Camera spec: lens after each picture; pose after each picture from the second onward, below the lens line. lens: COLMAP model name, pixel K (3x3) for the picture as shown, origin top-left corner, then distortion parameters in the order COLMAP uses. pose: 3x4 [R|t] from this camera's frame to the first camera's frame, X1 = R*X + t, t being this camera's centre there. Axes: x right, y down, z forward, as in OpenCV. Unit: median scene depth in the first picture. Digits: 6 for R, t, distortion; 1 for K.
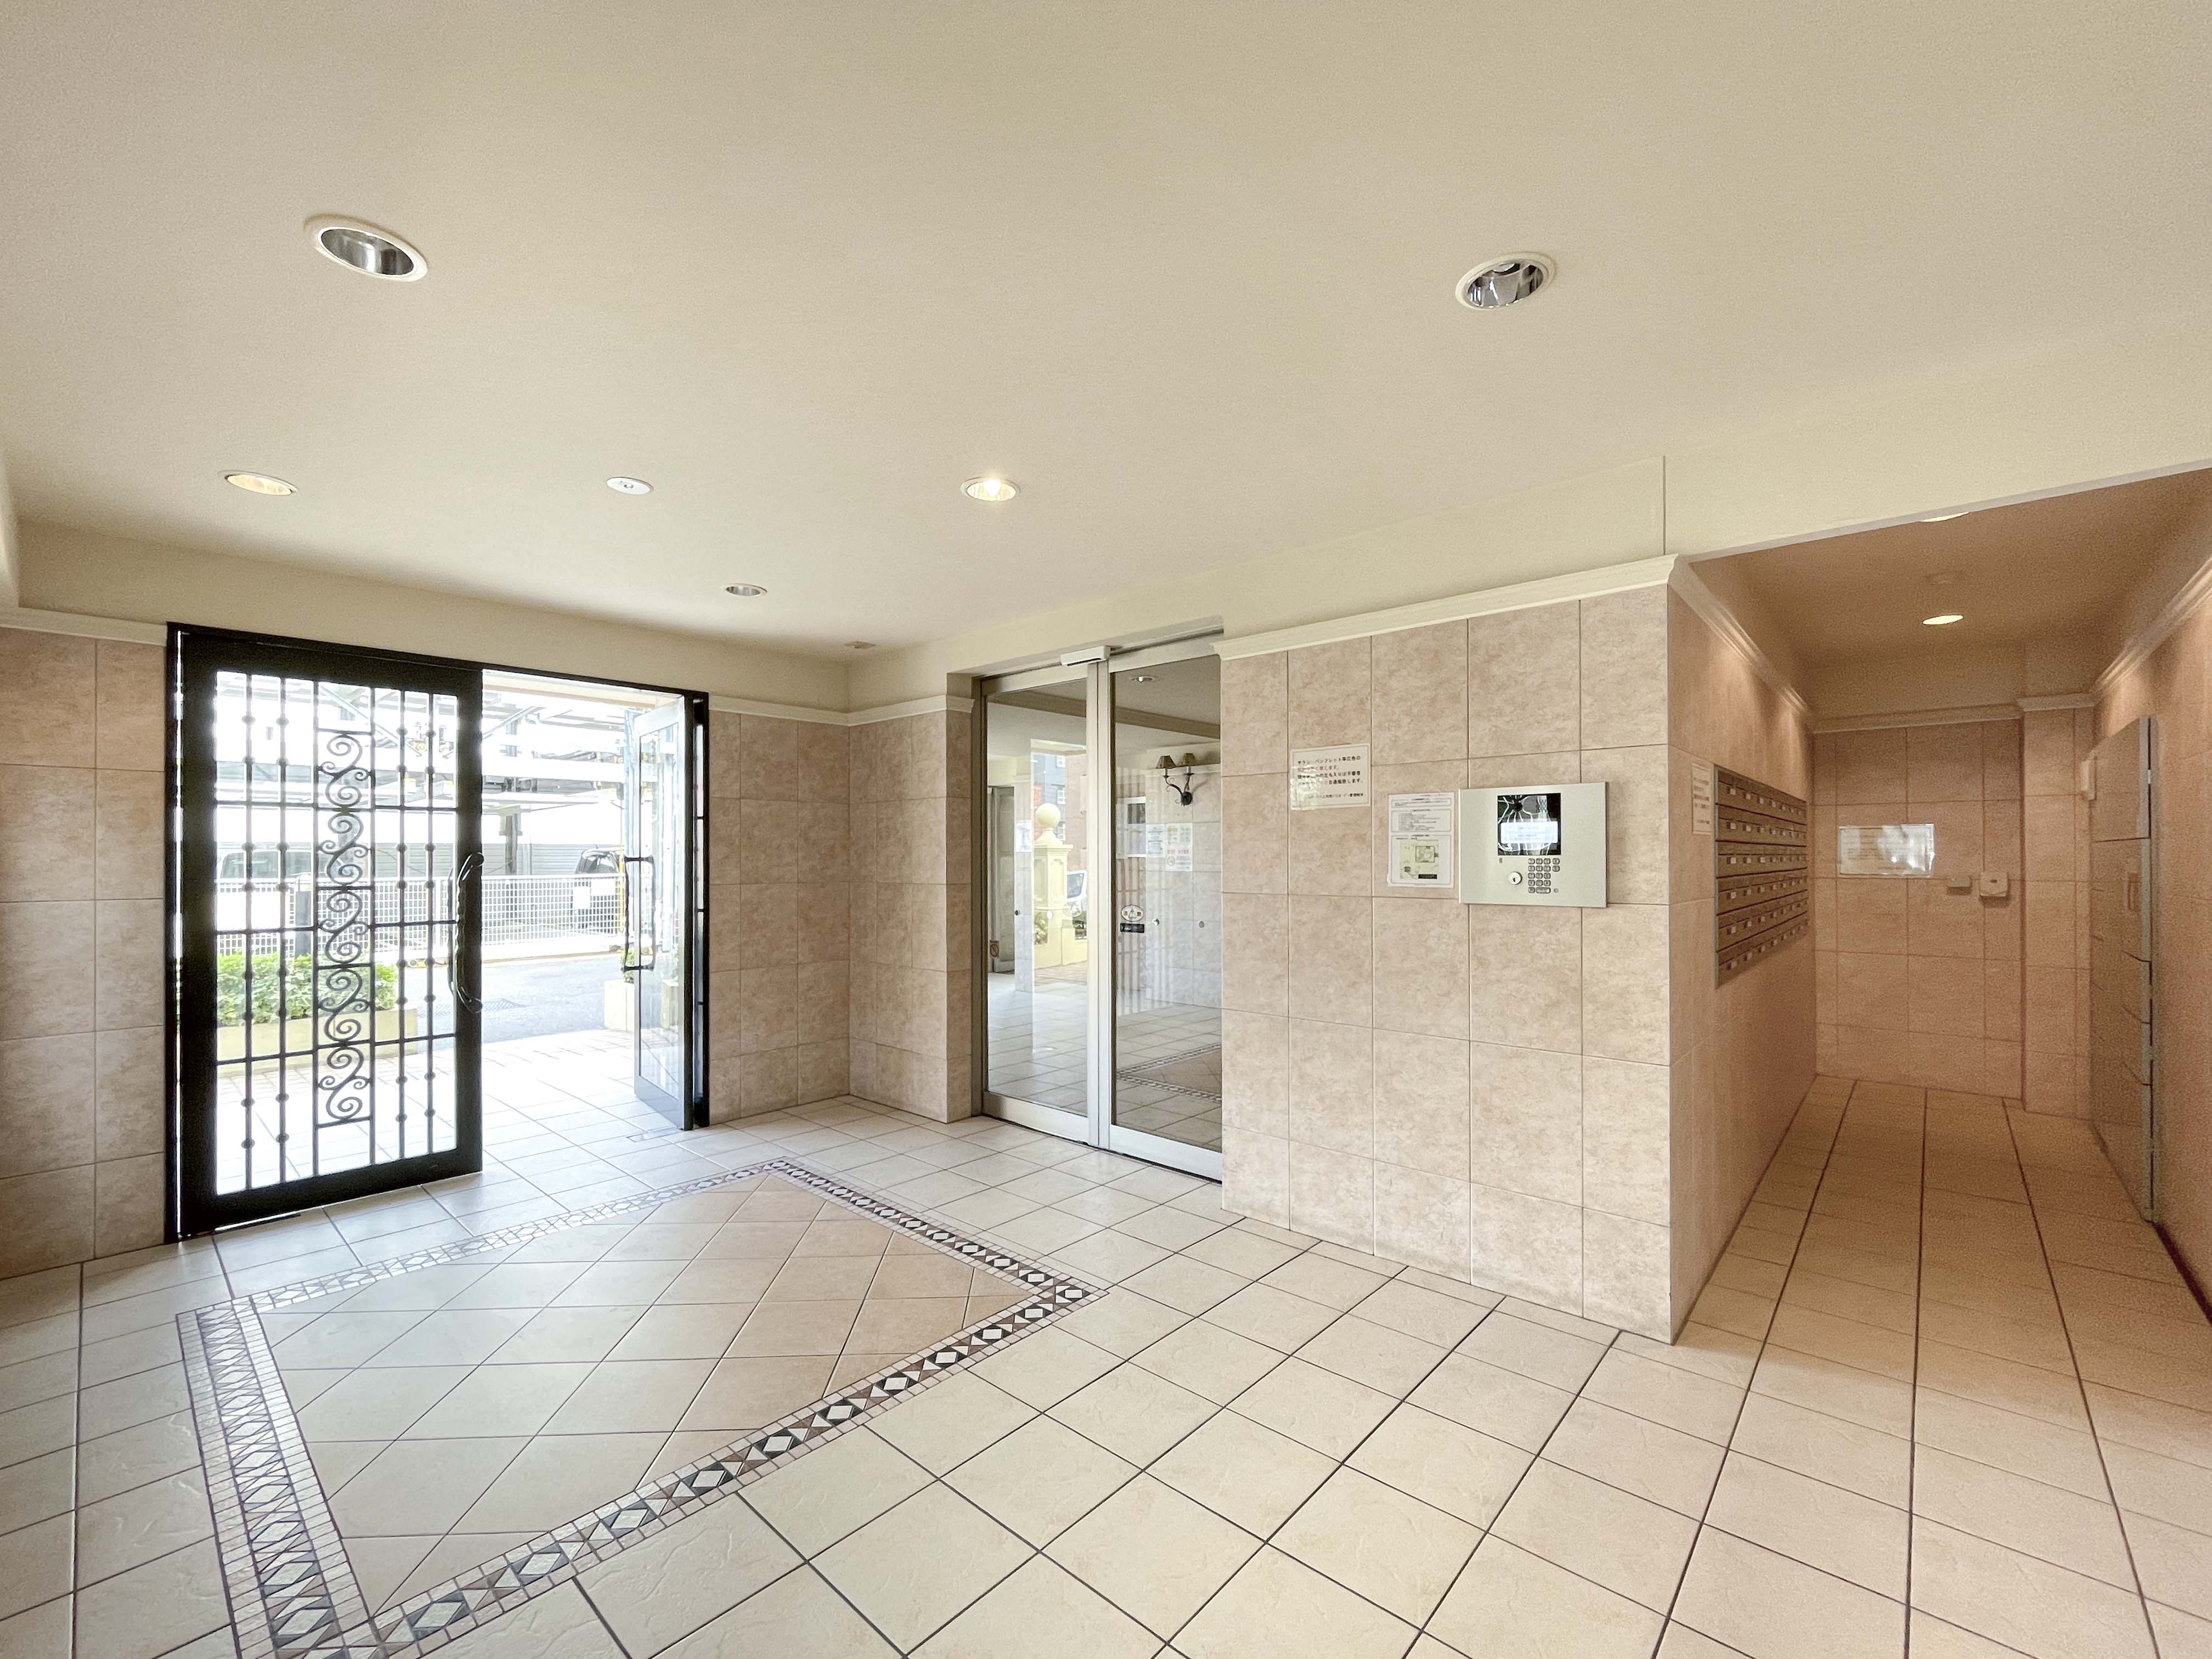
lens RADIAL K [[899.1, 0, 1106.9], [0, 899.1, 851.7], [0, 0, 1]] dist [-0.000246, -0.000053]
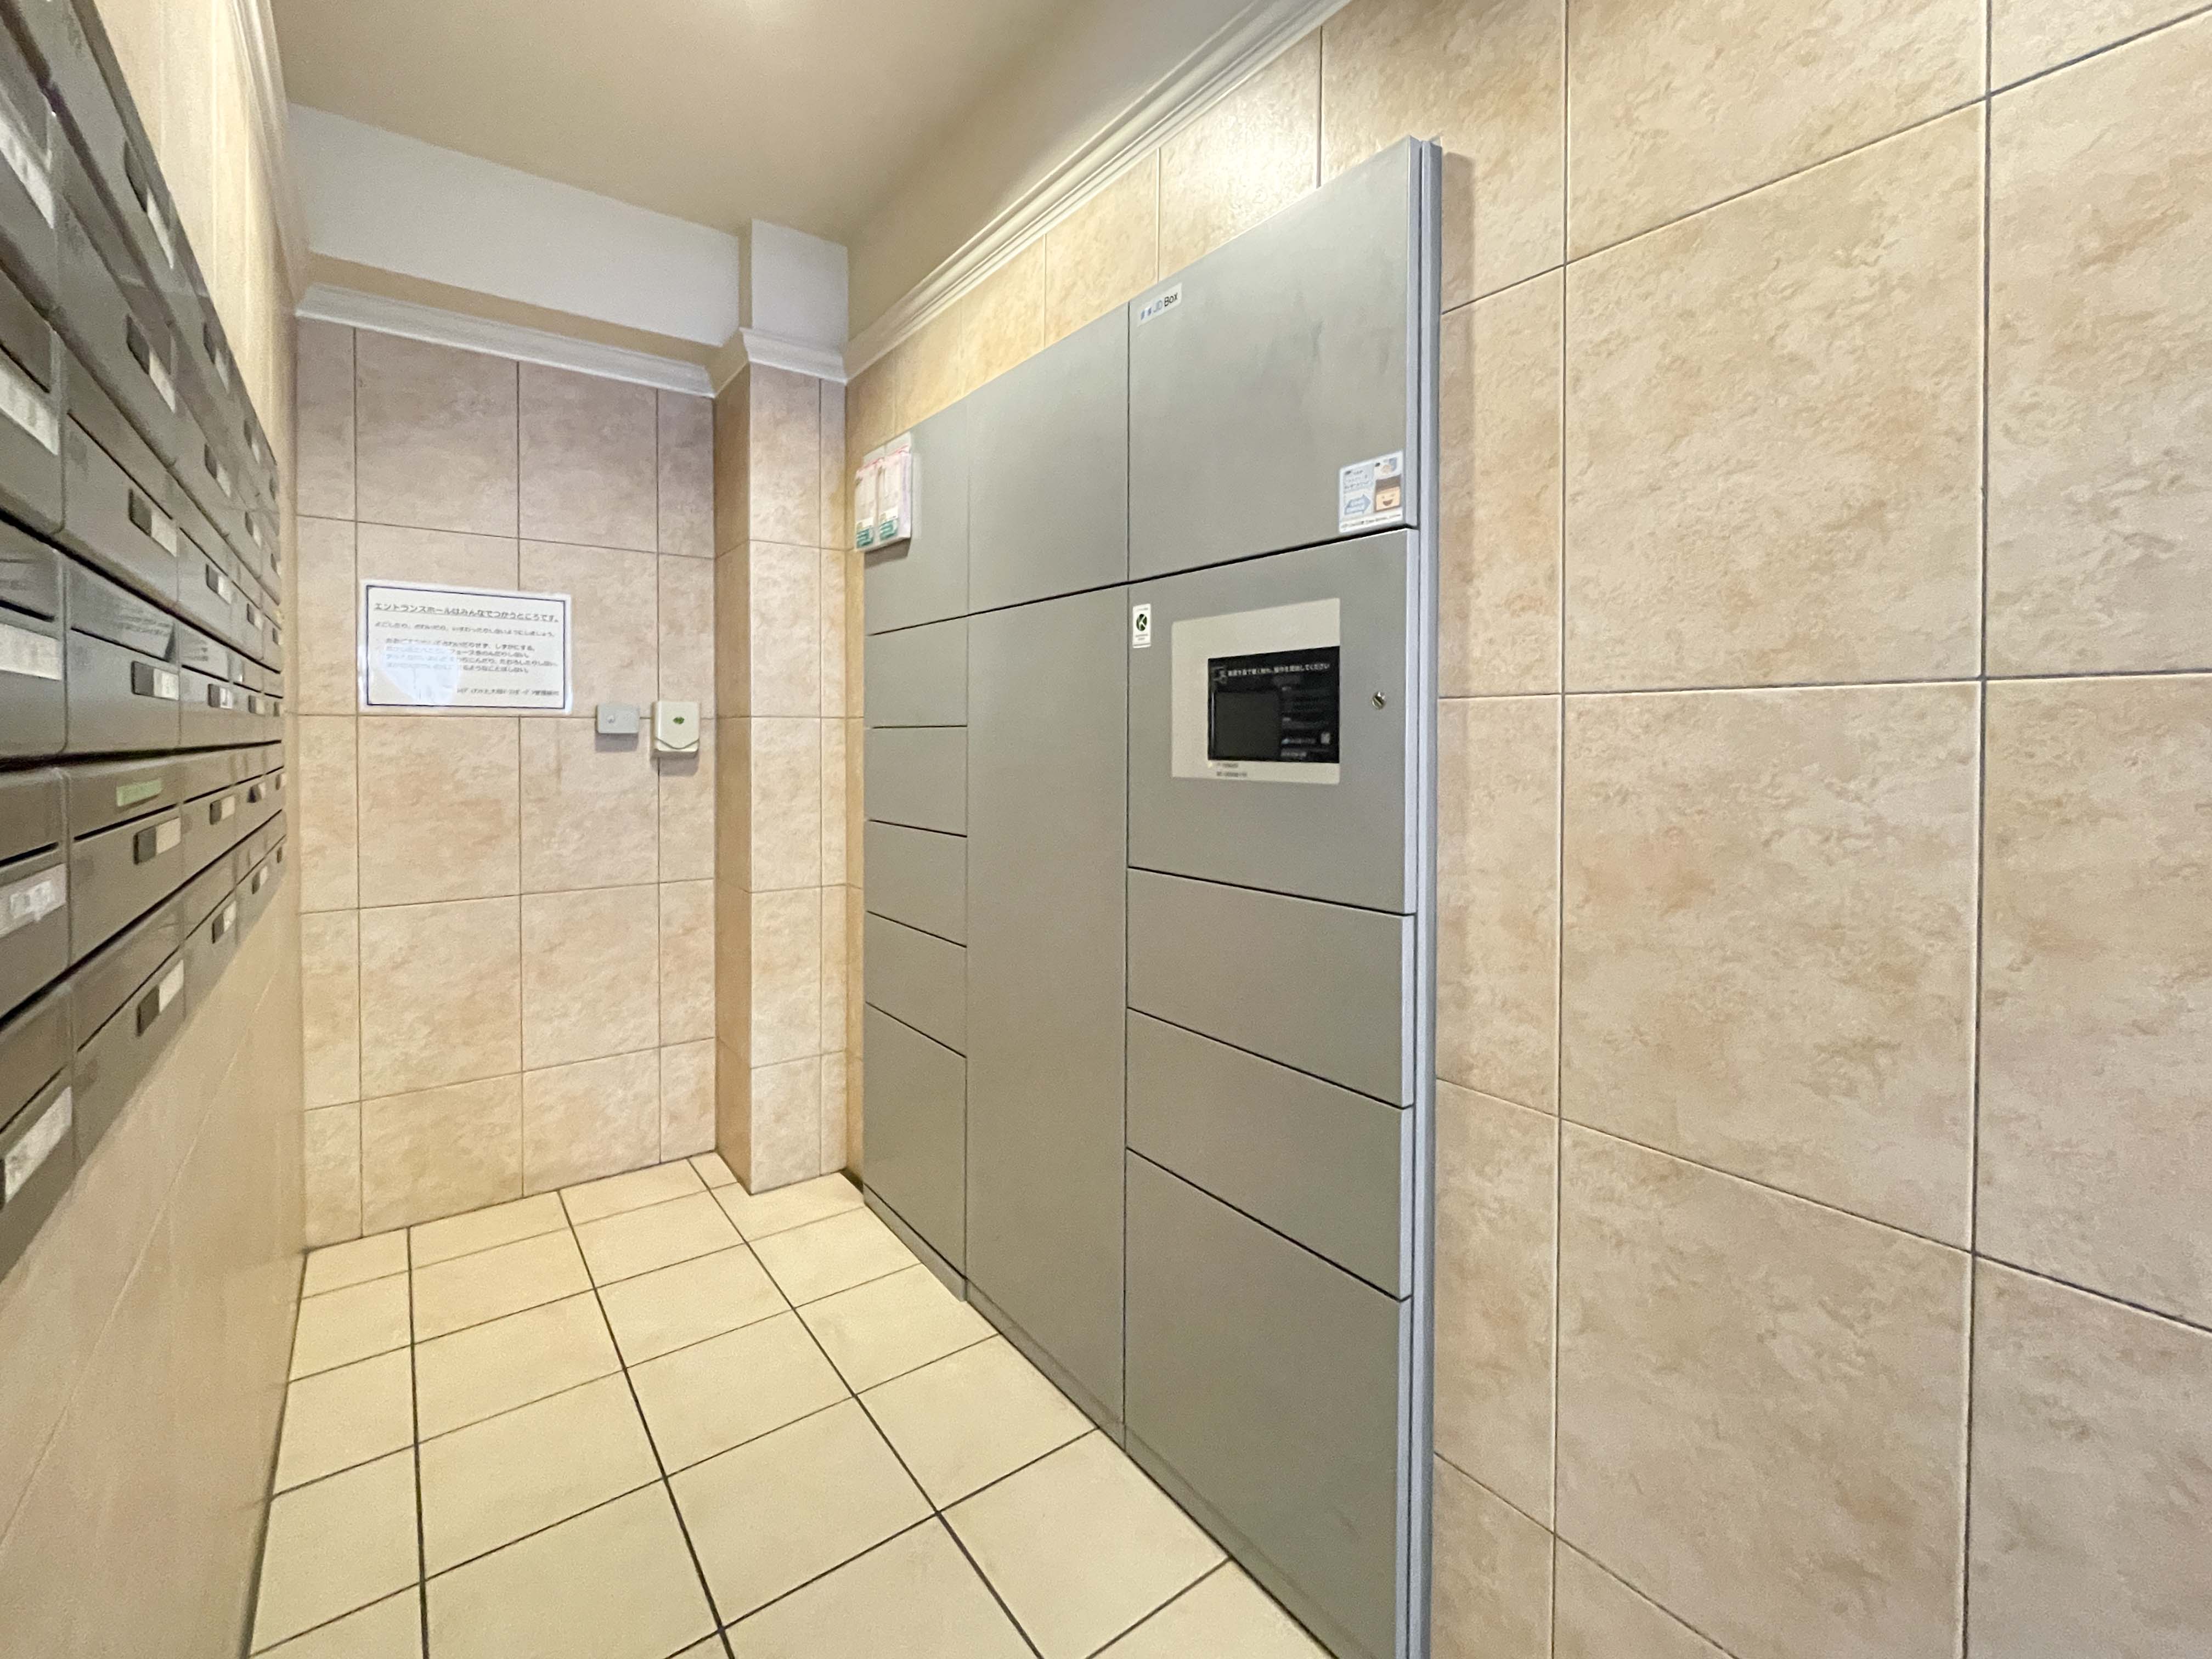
lens RADIAL K [[981.4, 0, 1106.3], [0, 981.4, 747.3], [0, 0, 1]] dist [-0.001347, -0.000364]
pose [[0.204798, -0.013016, 0.978718, 0.505796], [-0.012758, 0.999791, 0.015966, 0.034921], [-0.978721, -0.015756, 0.204590, 0.650579]]
